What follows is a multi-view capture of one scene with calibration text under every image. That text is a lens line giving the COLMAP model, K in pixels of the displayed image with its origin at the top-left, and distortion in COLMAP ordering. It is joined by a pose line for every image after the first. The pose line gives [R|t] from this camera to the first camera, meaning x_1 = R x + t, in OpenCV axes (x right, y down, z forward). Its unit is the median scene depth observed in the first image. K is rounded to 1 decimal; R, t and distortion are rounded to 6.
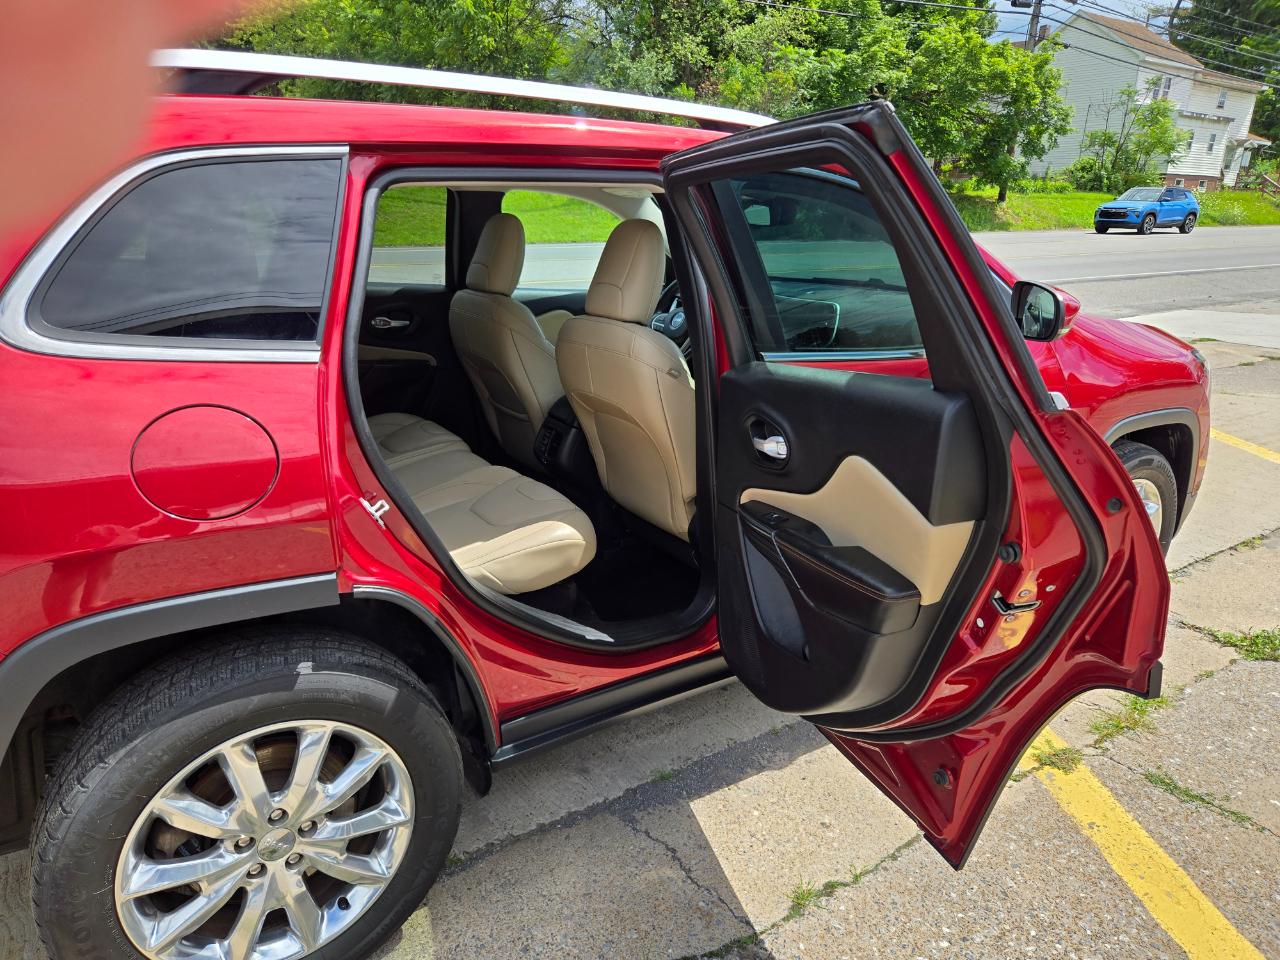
lens RADIAL K [[865.3, 0, 629.2], [0, 865.3, 479.9], [0, 0, 1]] dist [0.094197, -0.075636]
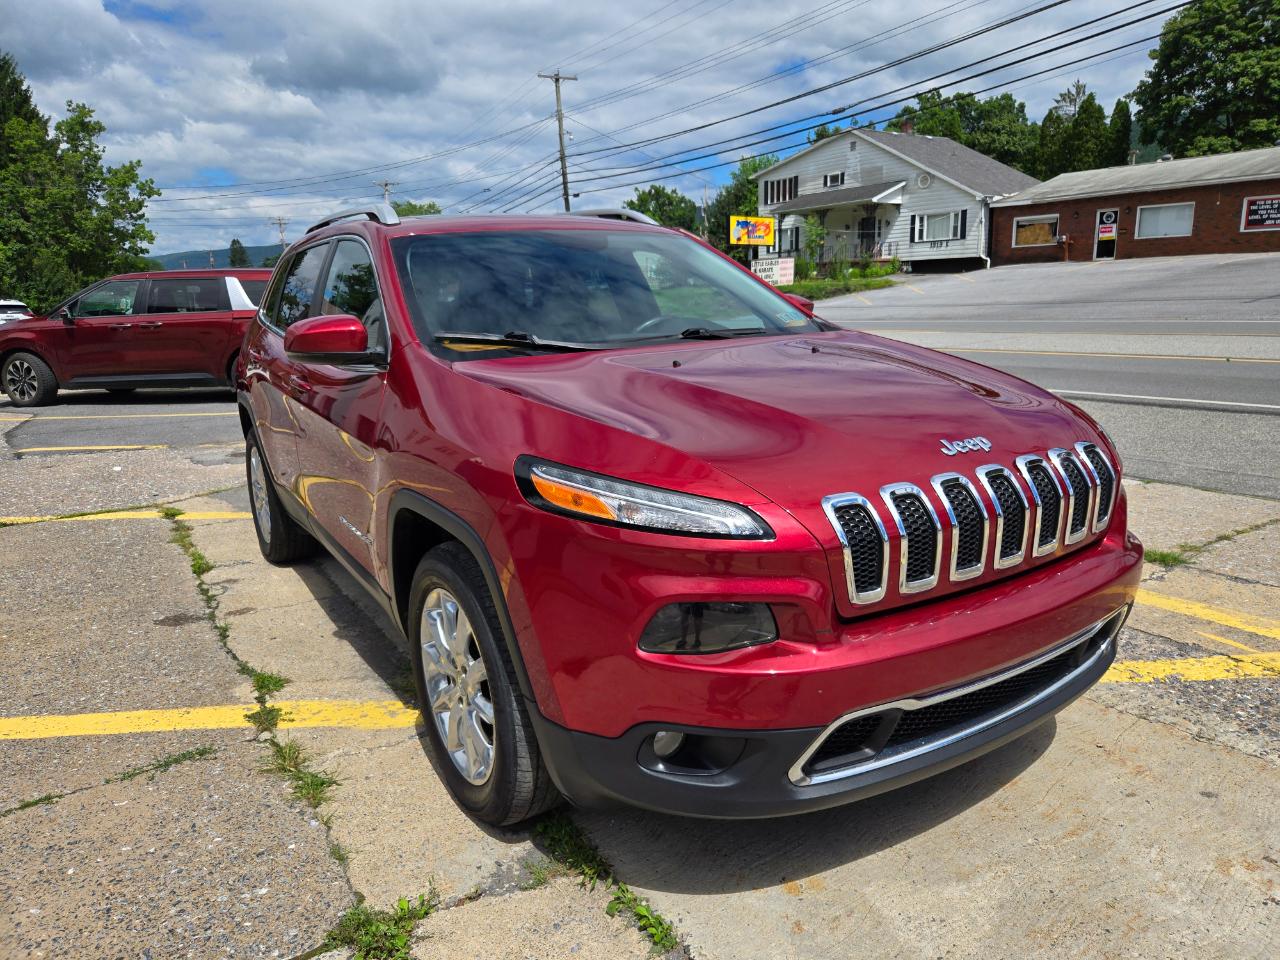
lens RADIAL K [[857.8, 0, 641.6], [0, 857.8, 470.9], [0, 0, 1]] dist [0.061173, -0.042294]
pose [[-0.000058, 0.195708, -0.980662, 0.140993], [-0.270975, 0.943969, 0.188401, -0.031368], [0.962586, 0.265746, 0.052977, 0.121277]]
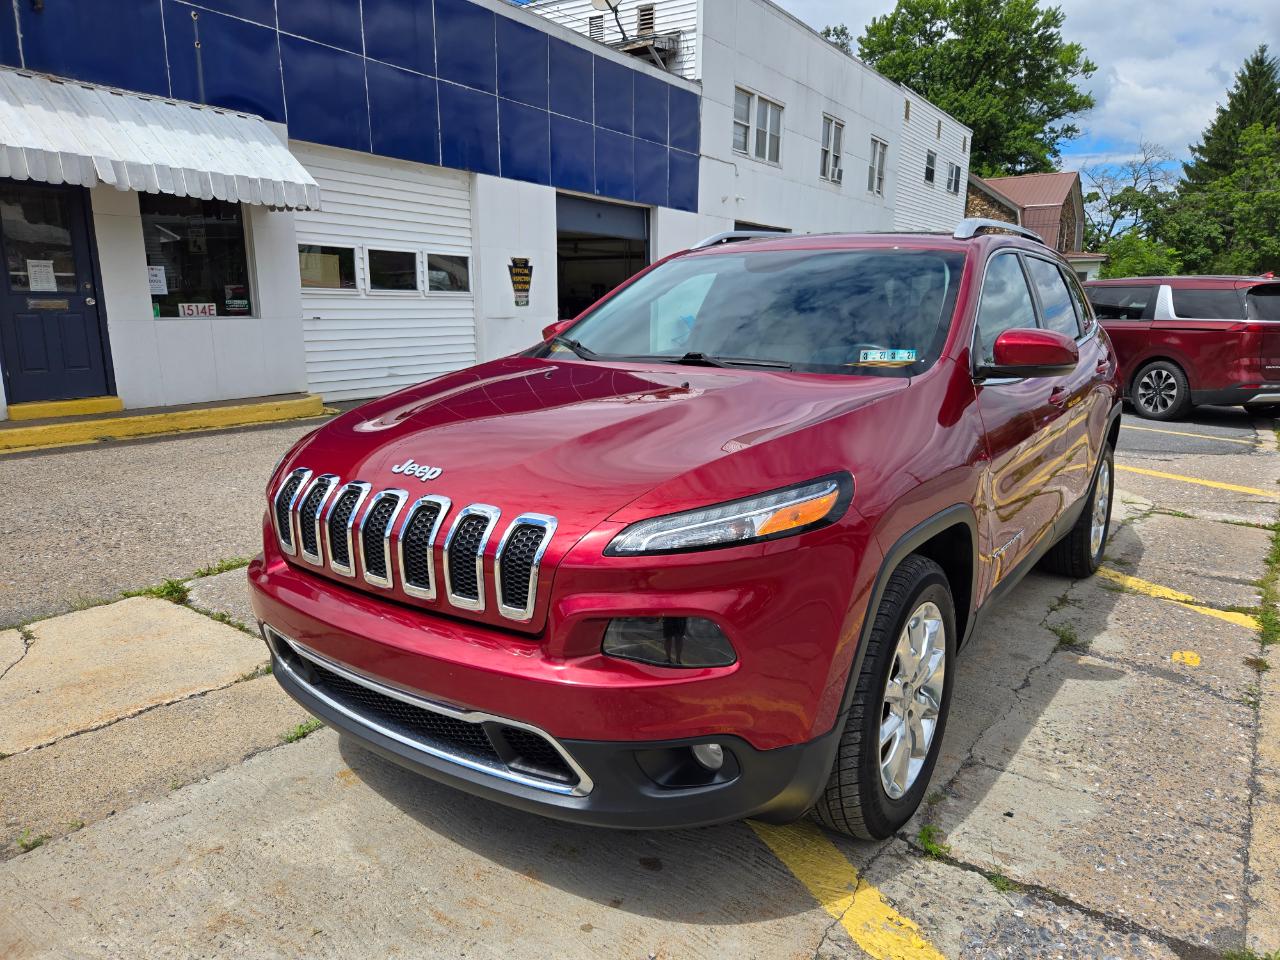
lens RADIAL K [[857.9, 0, 656.3], [0, 857.9, 481.8], [0, 0, 1]] dist [0.069012, -0.052187]
pose [[-0.928981, 0.050448, -0.366673, 0.079037], [-0.135569, 0.875444, 0.463916, -0.063393], [0.344405, 0.480679, -0.806432, 0.217401]]
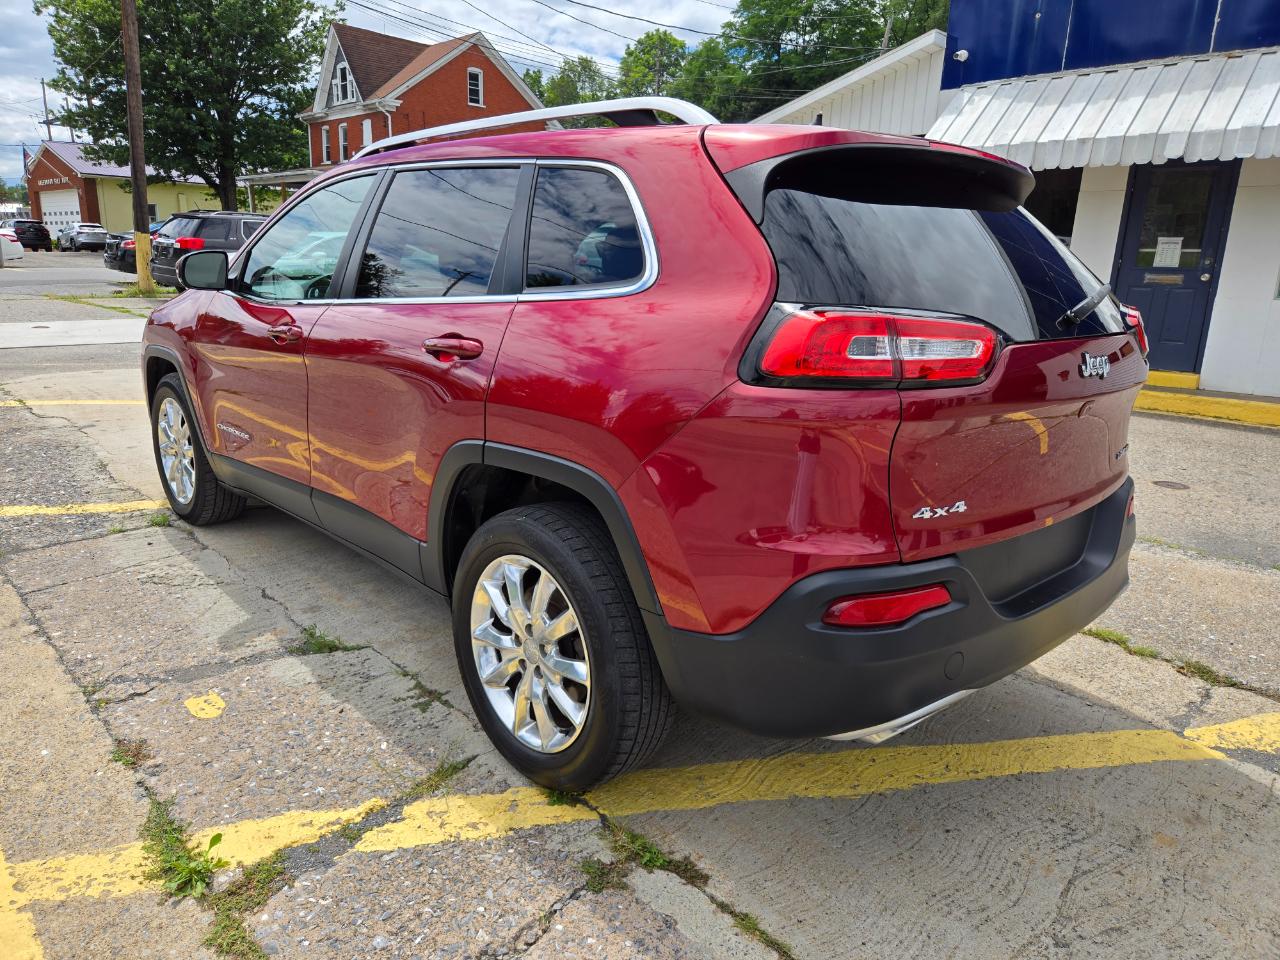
lens RADIAL K [[856.5, 0, 634.4], [0, 856.5, 493.8], [0, 0, 1]] dist [0.066908, -0.048132]
pose [[-0.178072, -0.279813, 0.943396, -0.136050], [0.264612, 0.909788, 0.319792, -0.030242], [-0.947772, 0.306579, -0.087966, 0.107214]]
